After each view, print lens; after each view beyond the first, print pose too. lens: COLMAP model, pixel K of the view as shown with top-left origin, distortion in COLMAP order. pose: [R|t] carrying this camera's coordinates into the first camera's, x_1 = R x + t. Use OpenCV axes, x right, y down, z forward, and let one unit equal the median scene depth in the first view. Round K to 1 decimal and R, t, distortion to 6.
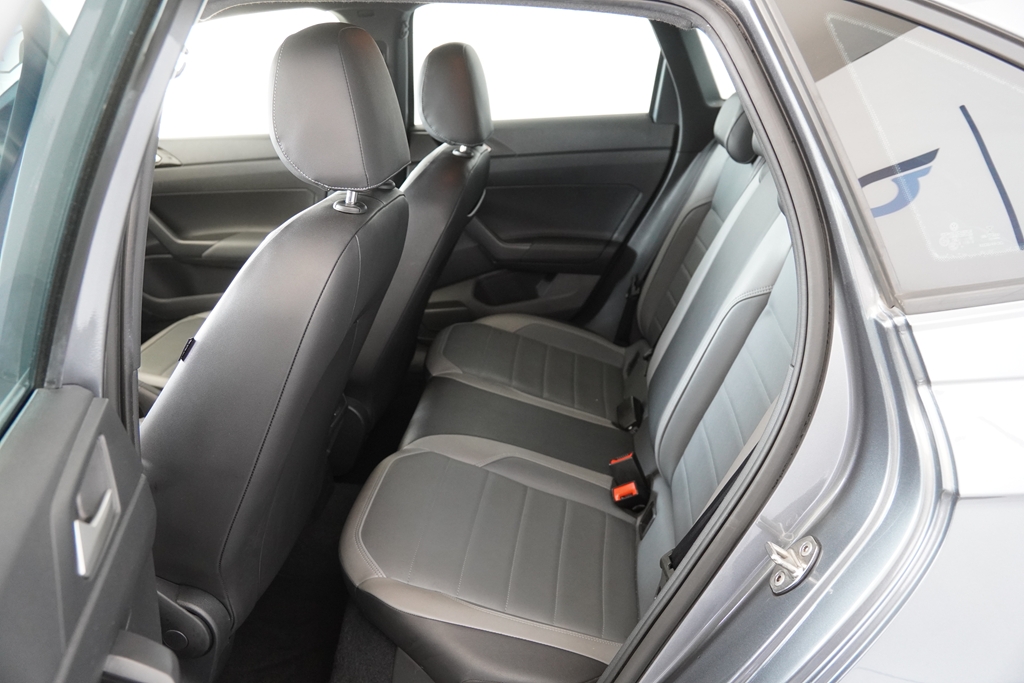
lens RADIAL K [[796.8, 0, 511.4], [0, 796.8, 340.8], [0, 0, 1]] dist [-0.098795, 0.004292]
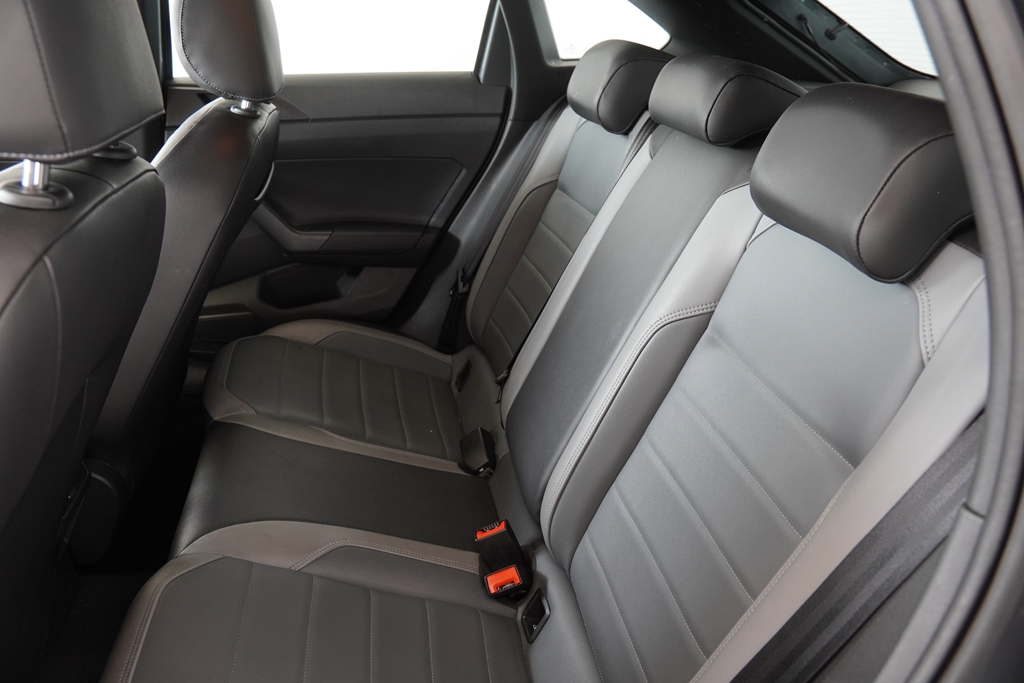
lens RADIAL K [[772.4, 0, 514.3], [0, 772.4, 342.7], [0, 0, 1]] dist [-0.105007, 0.035477]
pose [[0.957655, -0.046878, 0.284075, -0.029811], [0.035796, 0.998387, 0.044079, -0.047498], [-0.285683, -0.032044, 0.957788, 0.256836]]
